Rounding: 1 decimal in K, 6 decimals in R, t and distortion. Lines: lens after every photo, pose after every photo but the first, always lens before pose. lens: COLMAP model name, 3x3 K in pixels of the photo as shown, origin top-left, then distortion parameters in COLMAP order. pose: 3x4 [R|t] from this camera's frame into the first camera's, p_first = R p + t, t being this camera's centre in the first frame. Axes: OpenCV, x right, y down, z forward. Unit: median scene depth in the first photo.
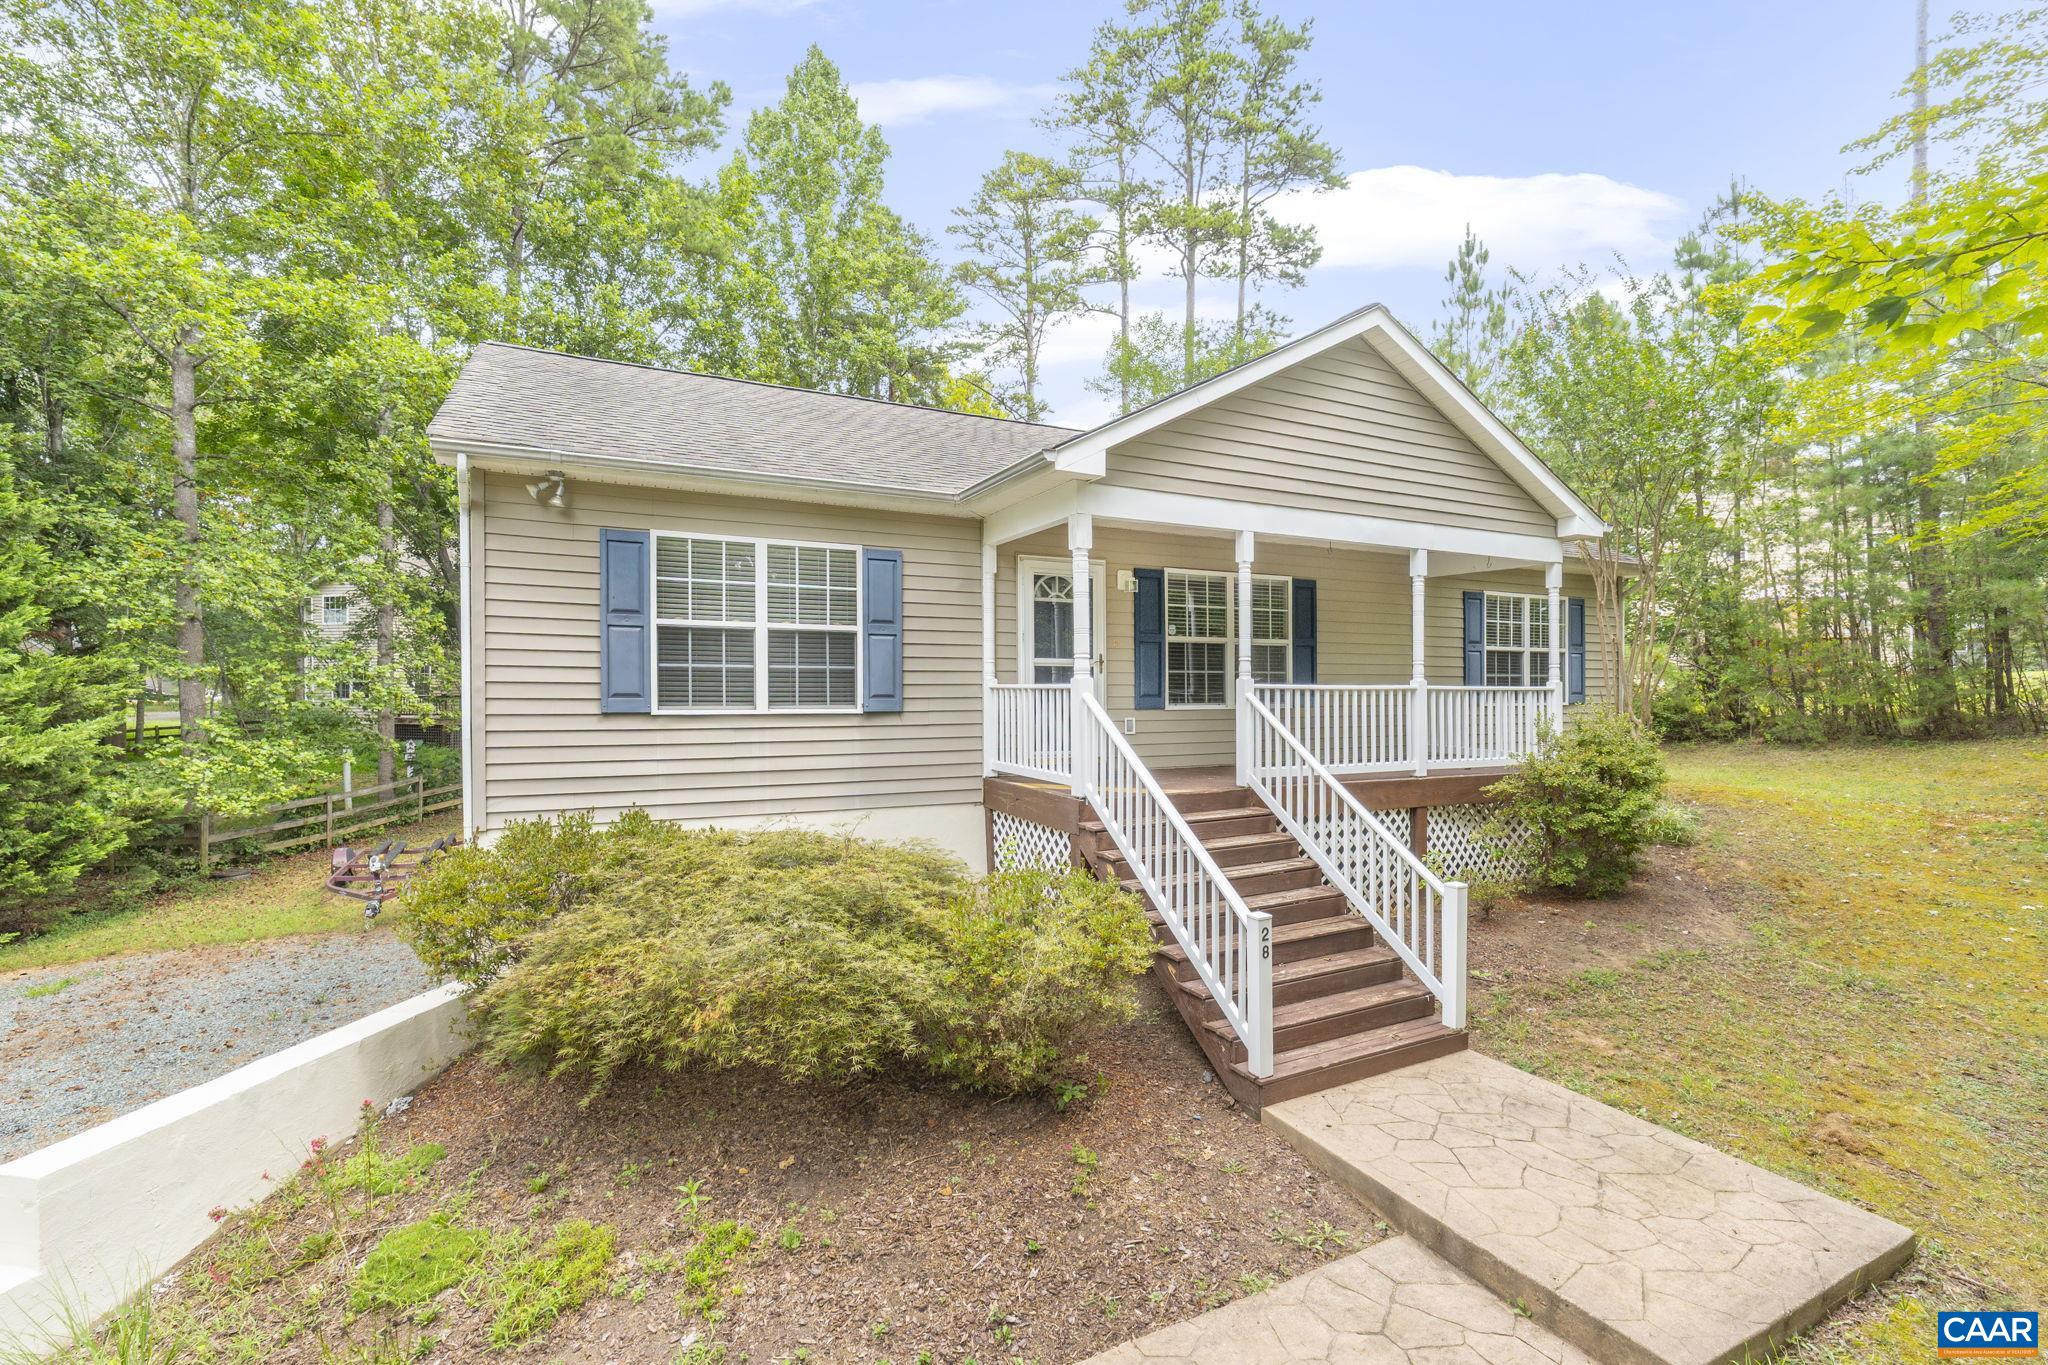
lens RADIAL K [[908.0, 0, 1026.9], [0, 908.0, 708.6], [0, 0, 1]] dist [0.000937, -0.000084]
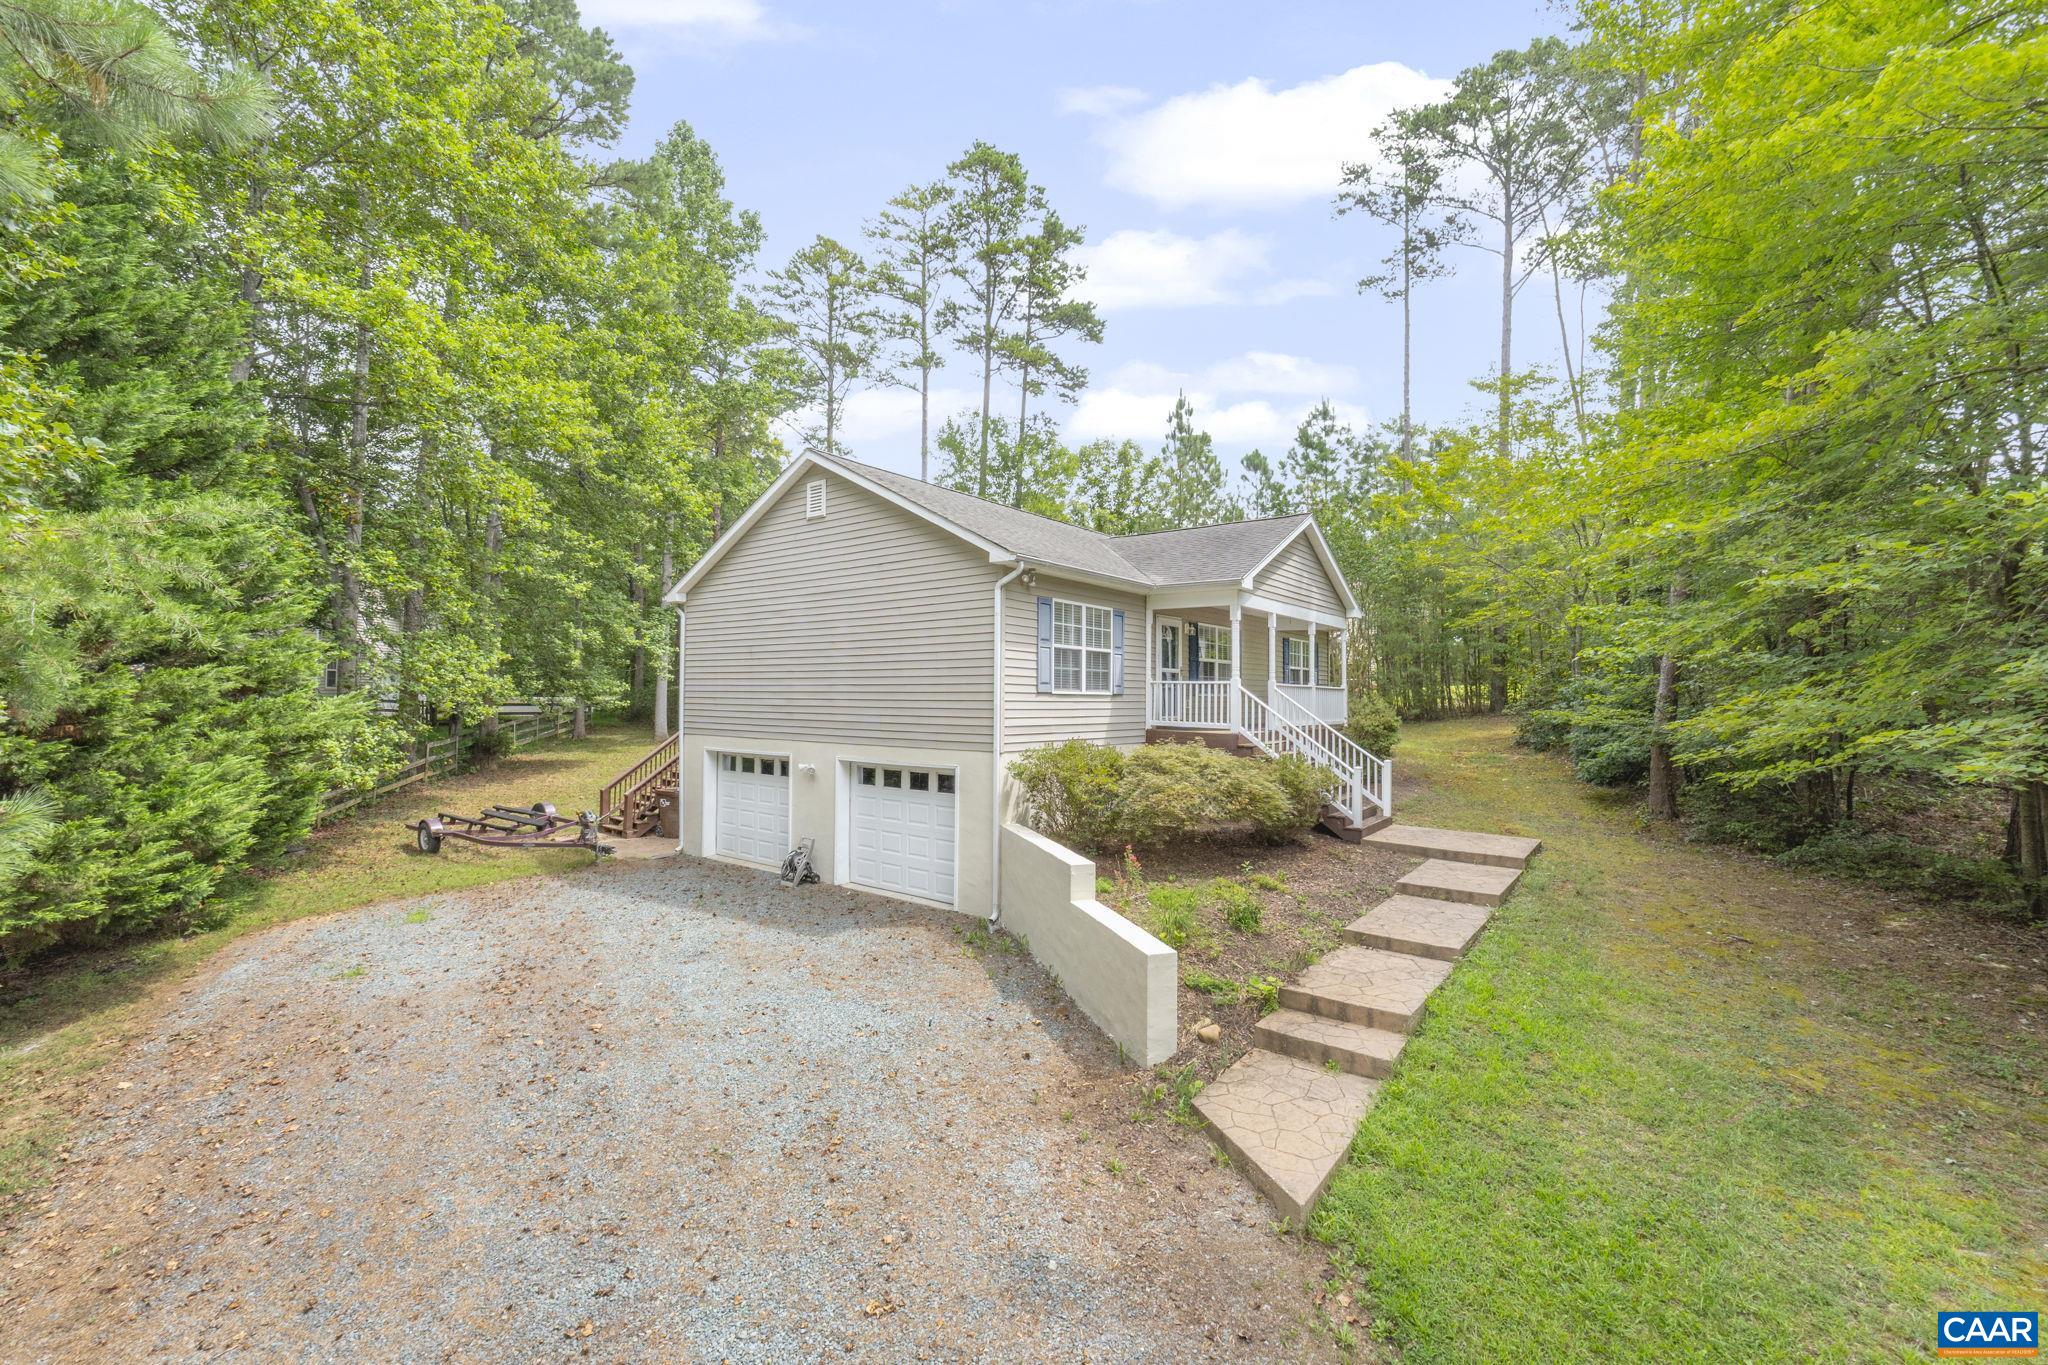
lens RADIAL K [[900.4, 0, 1013.2], [0, 900.4, 686.8], [0, 0, 1]] dist [-0.001109, -0.000302]
pose [[0.892362, 0.017003, 0.451001, -1.136020], [-0.005464, 0.999624, -0.026874, 0.037192], [-0.451288, 0.021517, 0.892119, -0.565513]]
